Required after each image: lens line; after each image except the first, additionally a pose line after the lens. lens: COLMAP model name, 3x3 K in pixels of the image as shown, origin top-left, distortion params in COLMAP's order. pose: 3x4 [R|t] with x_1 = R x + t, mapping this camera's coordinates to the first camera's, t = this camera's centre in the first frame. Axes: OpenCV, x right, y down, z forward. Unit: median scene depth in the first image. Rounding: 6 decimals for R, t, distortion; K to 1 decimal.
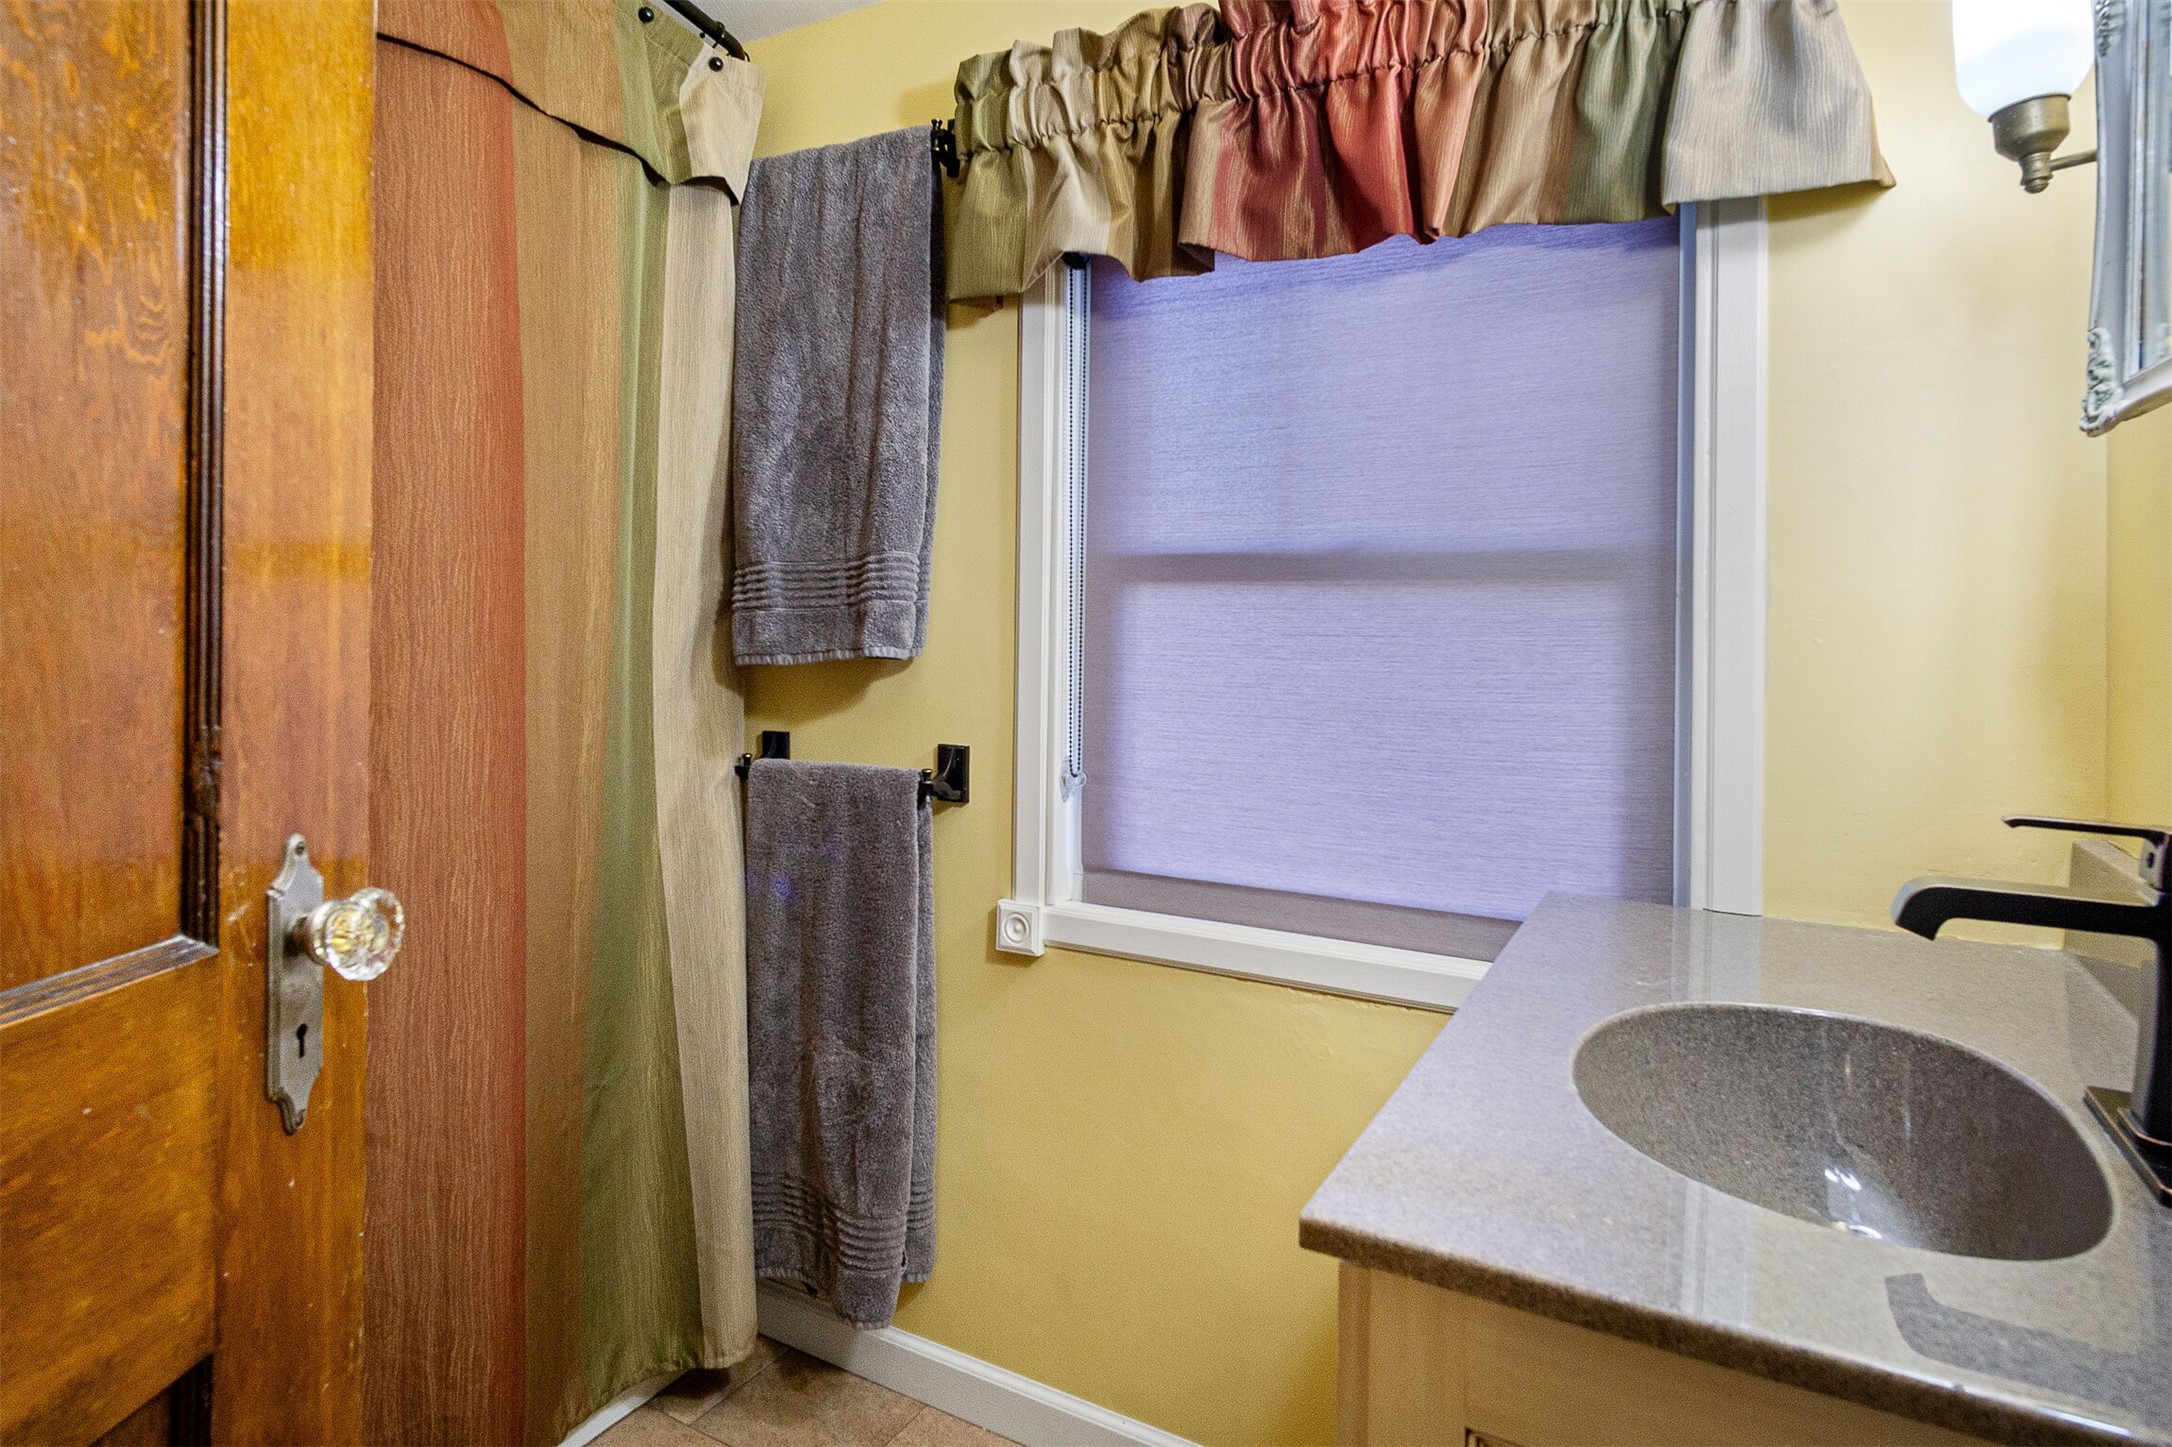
lens RADIAL K [[1163.4, 0, 1081.2], [0, 1163.4, 760.3], [0, 0, 1]] dist [0.001778, 0.000650]
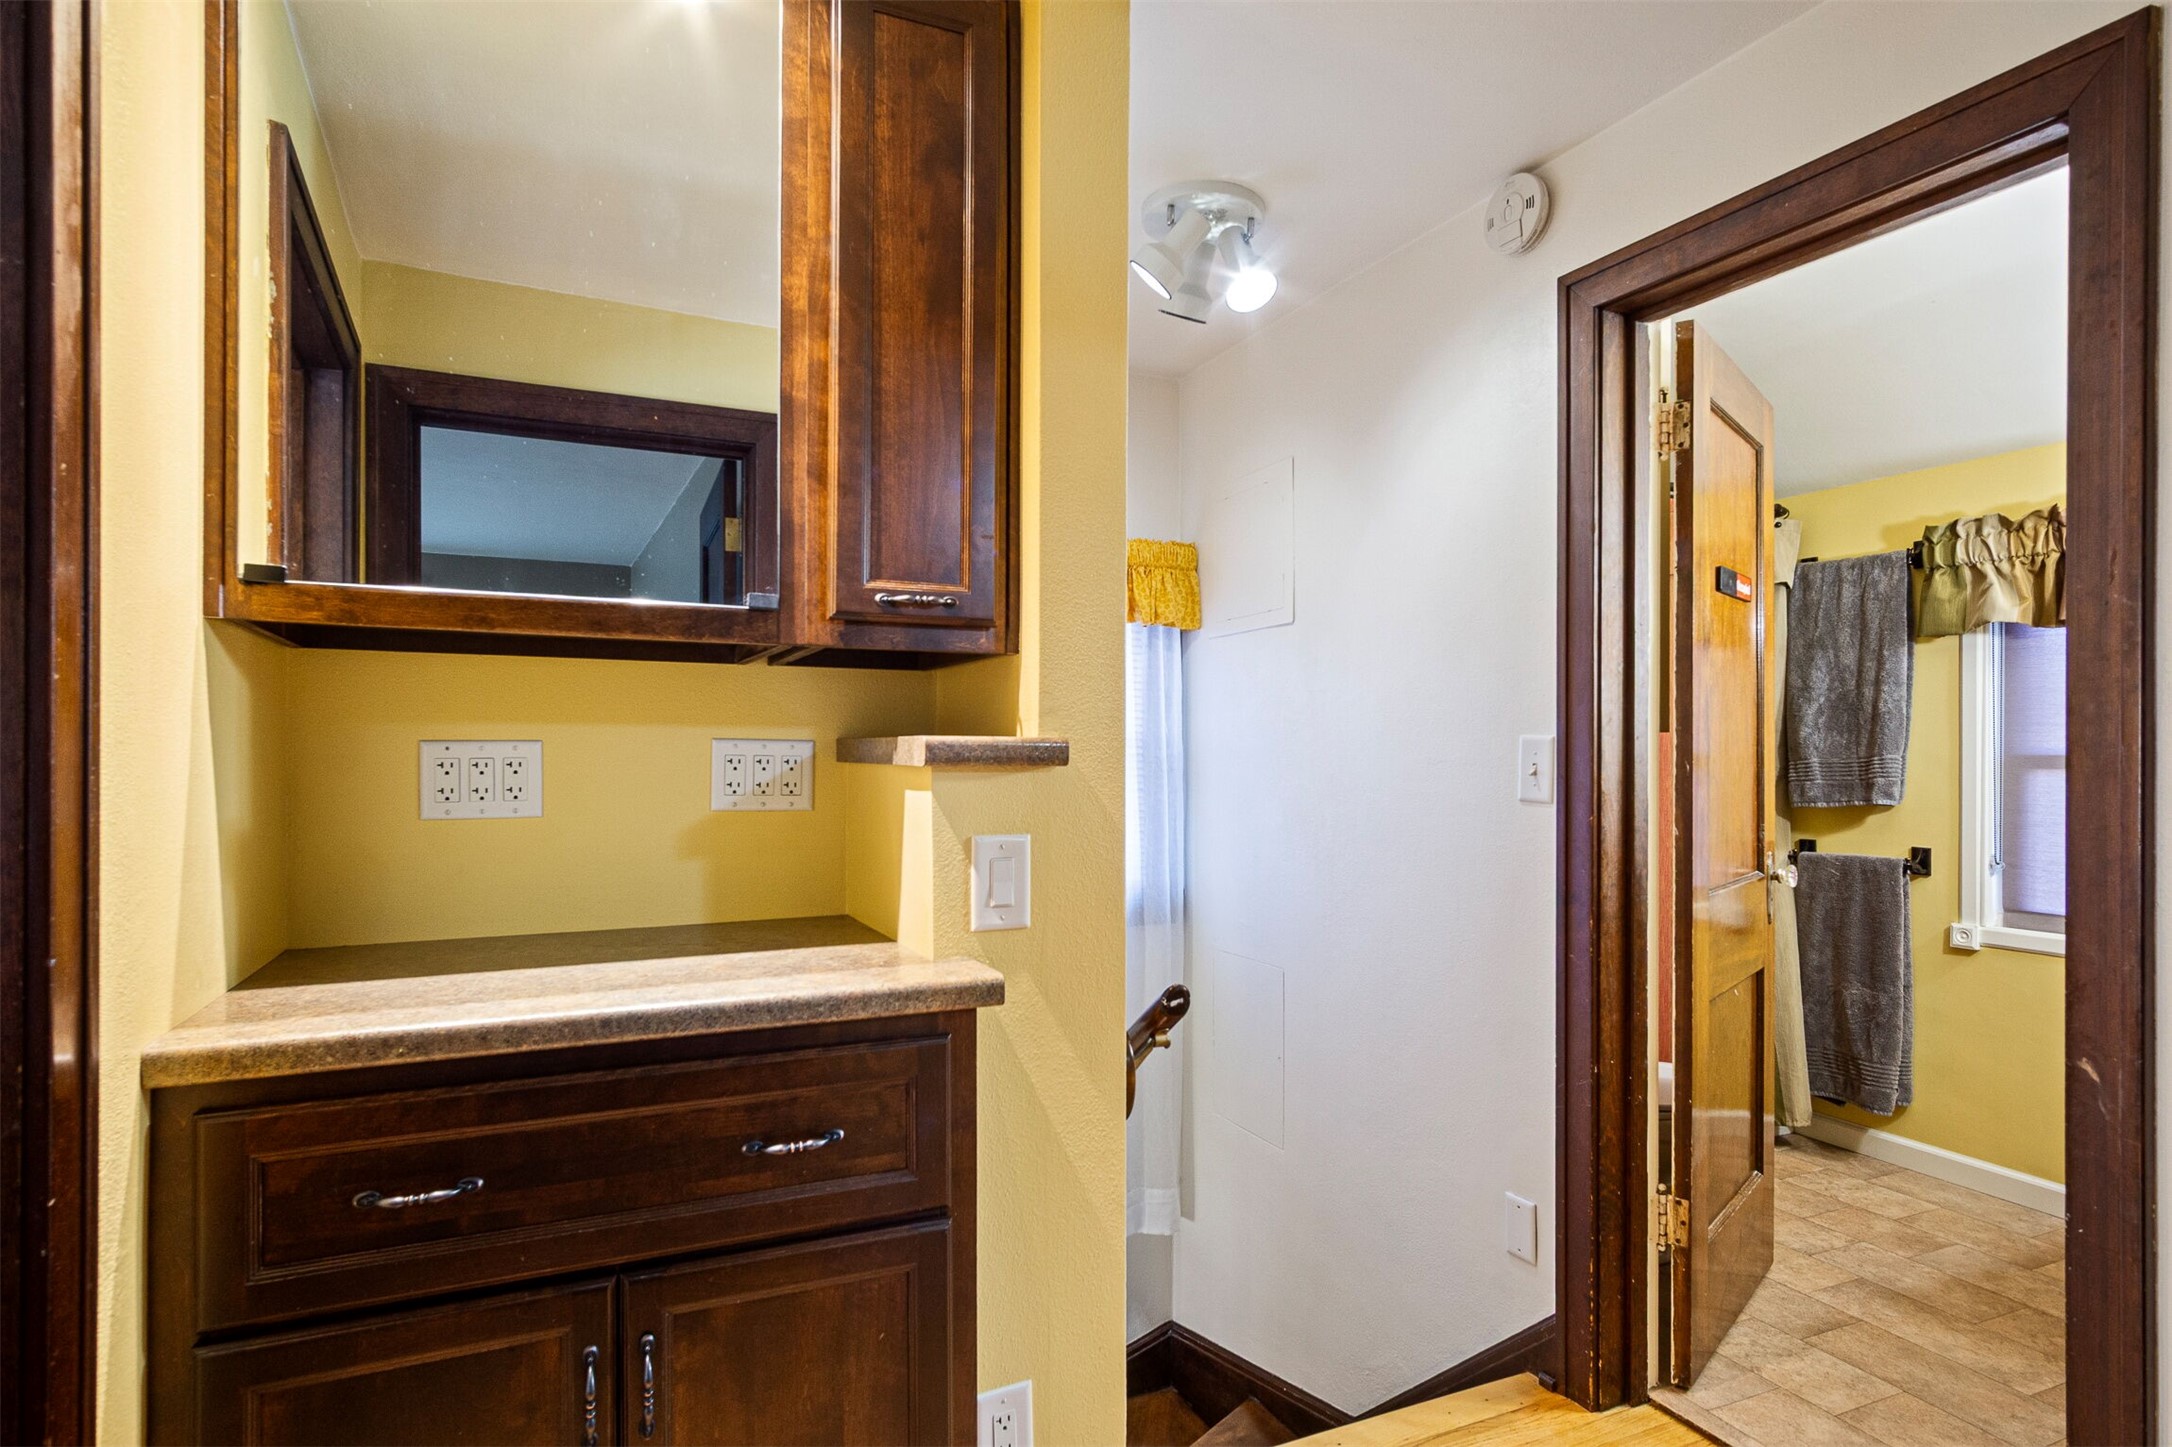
lens RADIAL K [[1163.4, 0, 1081.2], [0, 1163.4, 760.3], [0, 0, 1]] dist [0.001778, 0.000650]
pose [[0.801509, -0.004369, -0.597966, -0.069680], [-0.060470, 0.994255, -0.088318, 0.105958], [0.594917, 0.106947, 0.796641, -1.553047]]
